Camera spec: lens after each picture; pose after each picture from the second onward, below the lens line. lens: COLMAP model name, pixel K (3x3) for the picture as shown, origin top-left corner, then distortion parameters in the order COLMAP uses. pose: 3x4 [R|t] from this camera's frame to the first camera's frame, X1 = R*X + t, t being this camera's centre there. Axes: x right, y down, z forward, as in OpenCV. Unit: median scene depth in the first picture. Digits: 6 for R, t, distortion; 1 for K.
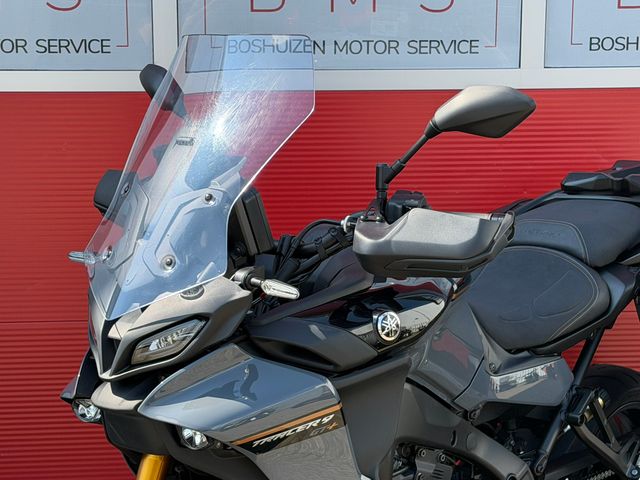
lens RADIAL K [[1468.9, 0, 318.5], [0, 1468.9, 244.6], [0, 0, 1]] dist [0.106459, 0.303713]
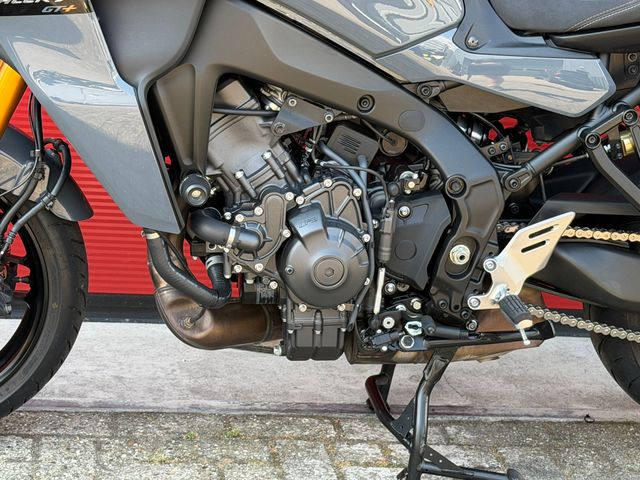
lens RADIAL K [[1468.9, 0, 318.5], [0, 1468.9, 244.6], [0, 0, 1]] dist [0.106459, 0.303713]
pose [[0.754768, 0.281260, -0.592637, 0.582902], [-0.186587, 0.958151, 0.217098, 0.031427], [0.628897, -0.053281, 0.775661, 0.327230]]
